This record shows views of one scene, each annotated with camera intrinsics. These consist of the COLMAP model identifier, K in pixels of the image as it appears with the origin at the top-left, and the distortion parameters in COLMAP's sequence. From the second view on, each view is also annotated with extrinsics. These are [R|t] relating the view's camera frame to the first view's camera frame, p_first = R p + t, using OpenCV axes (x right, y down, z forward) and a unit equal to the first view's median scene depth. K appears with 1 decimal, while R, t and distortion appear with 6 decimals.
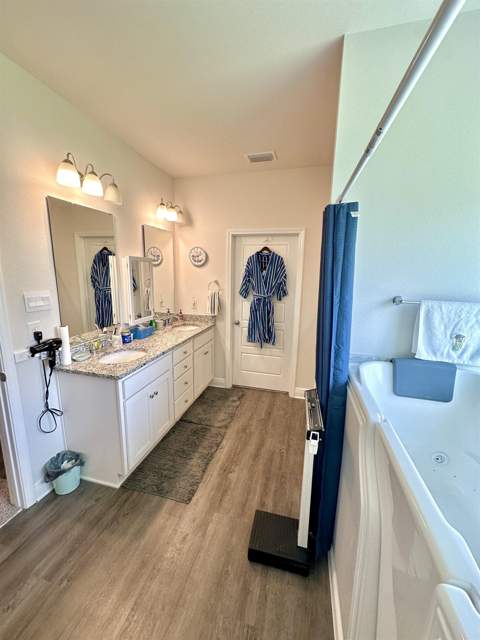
lens RADIAL K [[255.6, 0, 237.3], [0, 255.6, 319.0], [0, 0, 1]] dist [-0.002790, 0.001119]
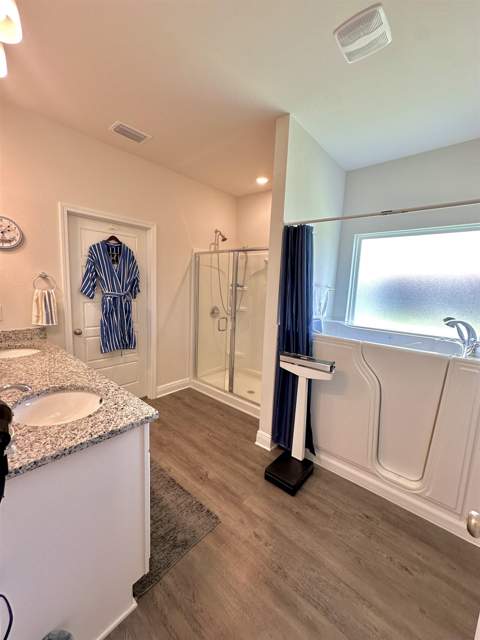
lens RADIAL K [[255.6, 0, 240.7], [0, 255.6, 319.9], [0, 0, 1]] dist [-0.002790, 0.001119]
pose [[0.447676, -0.125959, 0.885280, -0.562696], [0.134279, 0.988272, 0.072710, -0.015507], [-0.884056, 0.086324, 0.459340, 0.307421]]
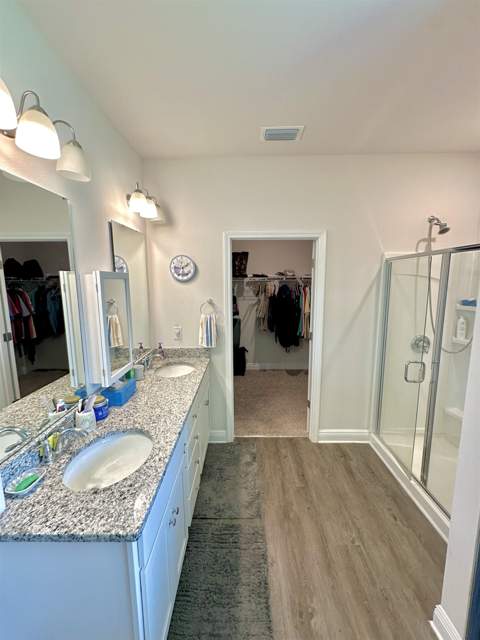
lens RADIAL K [[267.7, 0, 238.8], [0, 267.7, 319.7], [0, 0, 1]] dist [-0.001342, -0.000539]
pose [[0.969738, -0.063503, 0.235744, -0.231307], [0.072580, 0.996911, -0.030016, -0.081269], [-0.233109, 0.046218, 0.971352, 0.290595]]
